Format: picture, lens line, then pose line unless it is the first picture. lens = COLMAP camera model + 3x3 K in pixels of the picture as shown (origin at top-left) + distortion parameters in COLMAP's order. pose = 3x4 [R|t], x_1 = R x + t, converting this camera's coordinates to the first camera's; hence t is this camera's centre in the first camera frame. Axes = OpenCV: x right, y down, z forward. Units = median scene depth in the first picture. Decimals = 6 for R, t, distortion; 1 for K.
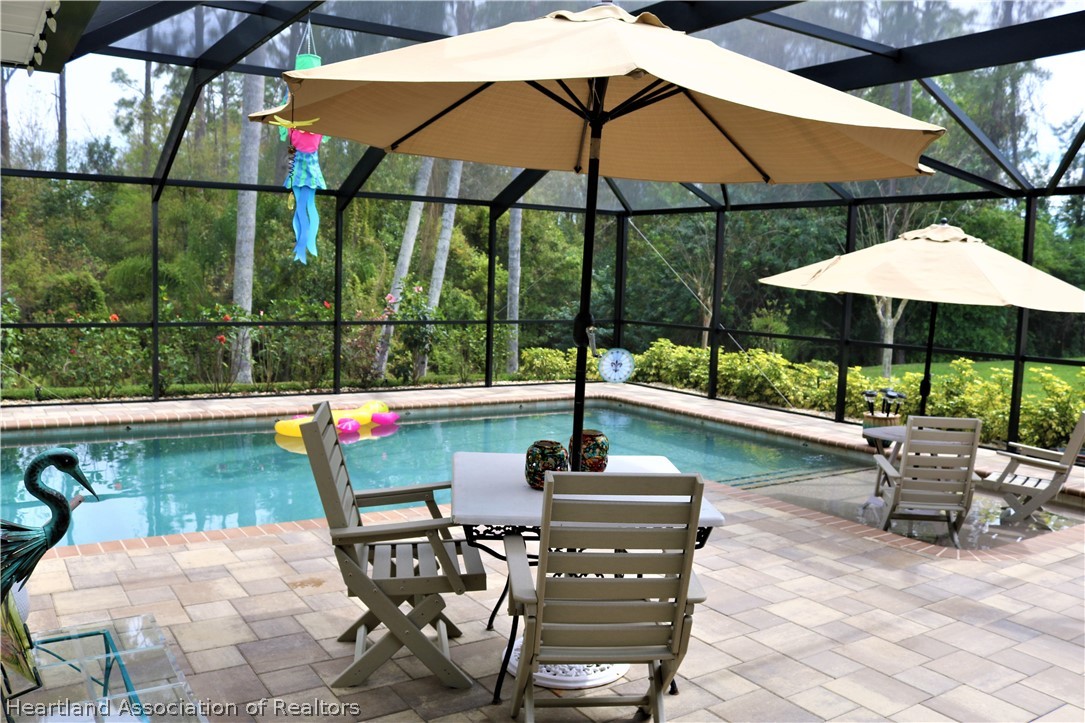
lens RADIAL K [[894.5, 0, 521.0], [0, 894.5, 361.4], [0, 0, 1]] dist [-0.083594, 0.003421]
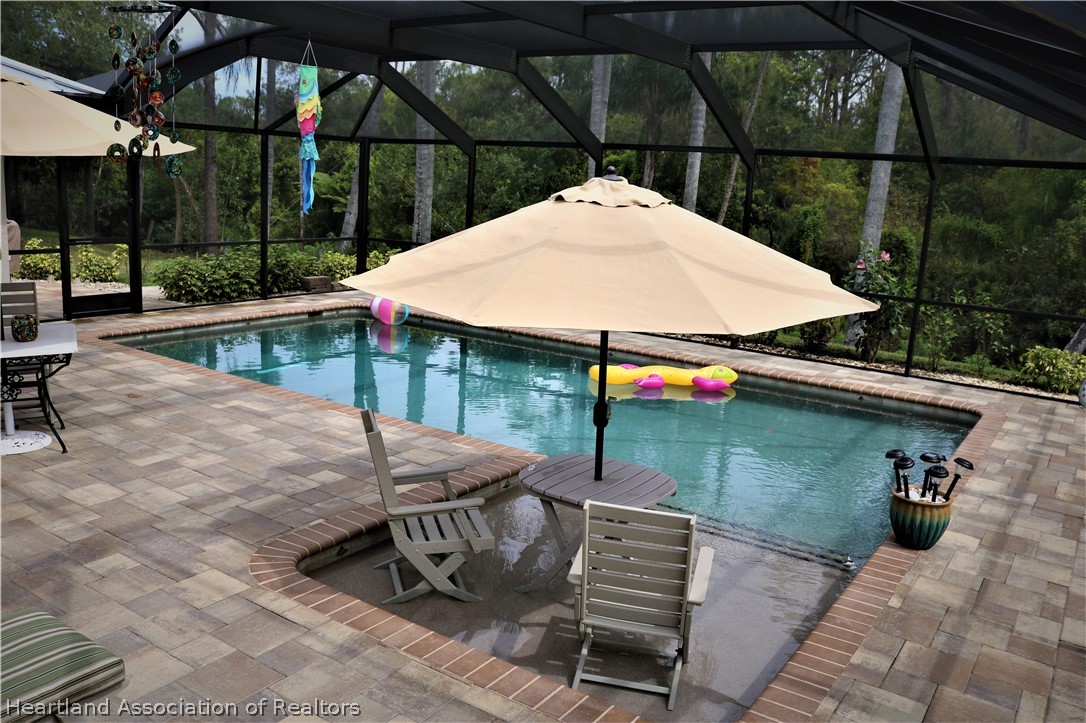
lens RADIAL K [[895.3, 0, 521.5], [0, 895.3, 361.4], [0, 0, 1]] dist [-0.083594, 0.003421]
pose [[0.385569, 0.172304, -0.906448, 1.384328], [-0.124764, 0.983122, 0.133809, -0.120298], [0.914205, 0.061500, 0.400559, 0.872718]]
